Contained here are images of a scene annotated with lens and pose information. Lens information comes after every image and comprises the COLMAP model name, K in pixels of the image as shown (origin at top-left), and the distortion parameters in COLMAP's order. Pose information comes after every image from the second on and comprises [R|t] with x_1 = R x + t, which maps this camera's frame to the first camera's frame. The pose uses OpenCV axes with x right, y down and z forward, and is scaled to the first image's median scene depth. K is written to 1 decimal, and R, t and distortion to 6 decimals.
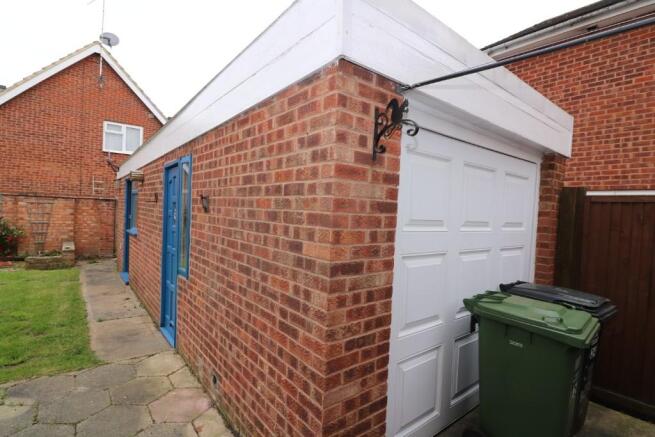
lens RADIAL K [[319.8, 0, 329.4], [0, 319.8, 221.3], [0, 0, 1]] dist [-0.005511, -0.004208]
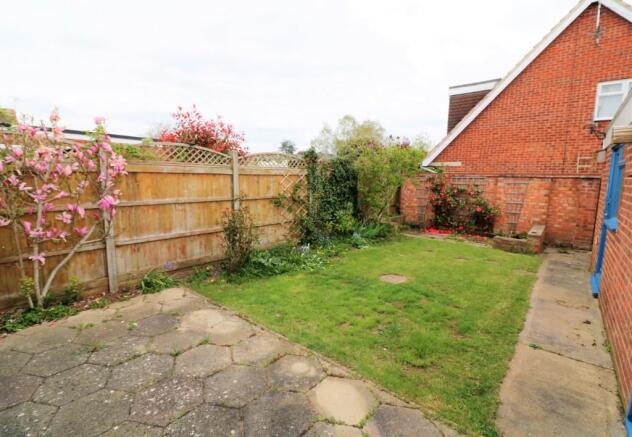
lens RADIAL K [[302.7, 0, 315.5], [0, 302.7, 218.6], [0, 0, 1]] dist [-0.023102, -0.003353]
pose [[0.188190, 0.093721, -0.977651, -0.097103], [-0.038879, 0.995367, 0.087935, -0.005971], [0.981363, 0.021462, 0.190962, 0.198525]]
